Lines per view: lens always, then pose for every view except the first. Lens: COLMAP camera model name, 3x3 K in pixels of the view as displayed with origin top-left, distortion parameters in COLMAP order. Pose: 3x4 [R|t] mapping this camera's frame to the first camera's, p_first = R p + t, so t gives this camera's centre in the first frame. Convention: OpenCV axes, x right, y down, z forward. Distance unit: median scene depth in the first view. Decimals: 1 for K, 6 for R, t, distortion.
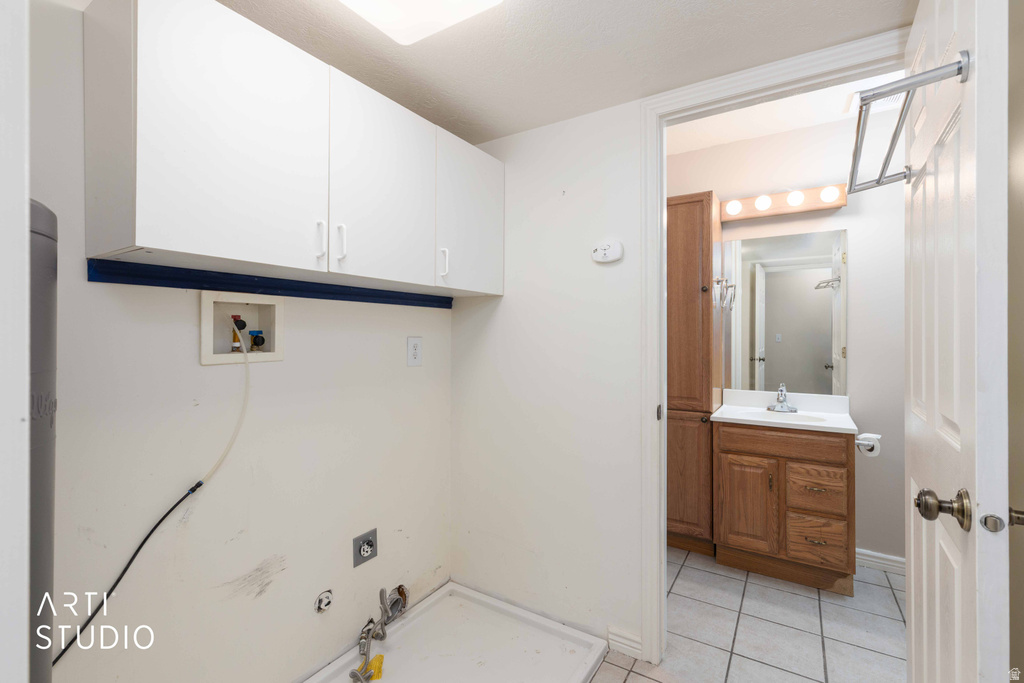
lens RADIAL K [[461.8, 0, 509.7], [0, 461.8, 334.8], [0, 0, 1]] dist [0.002749, 0.000117]
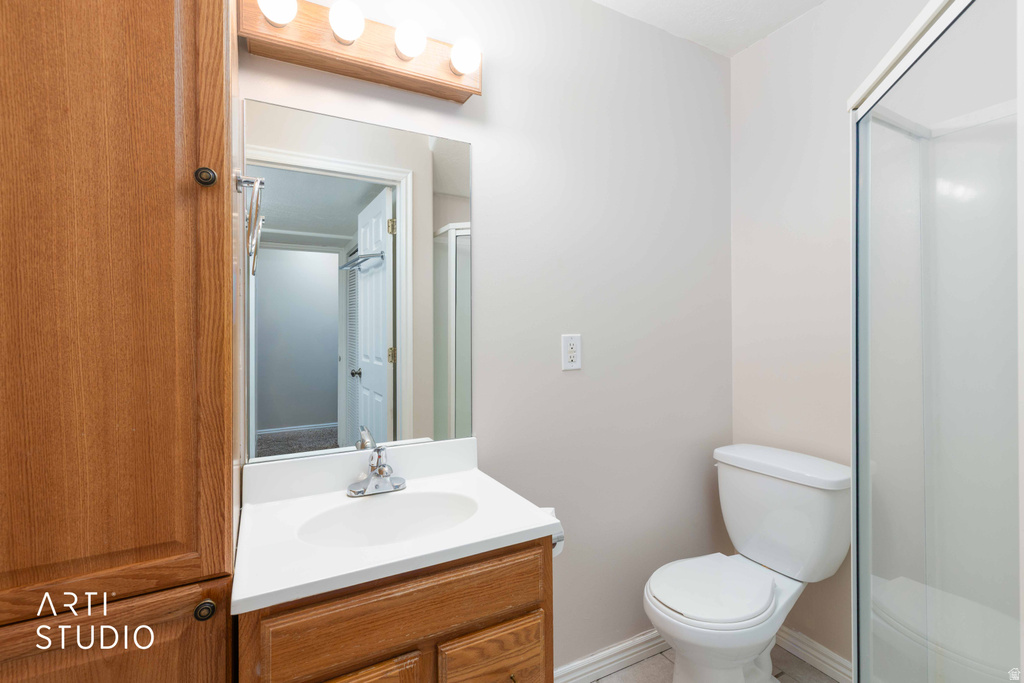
lens RADIAL K [[461.8, 0, 509.7], [0, 461.8, 334.8], [0, 0, 1]] dist [0.002749, 0.000117]
pose [[0.496516, -0.005199, 0.868012, 0.262831], [0.003245, 0.999986, 0.004133, 0.004874], [-0.868021, 0.000765, 0.496526, 0.689297]]
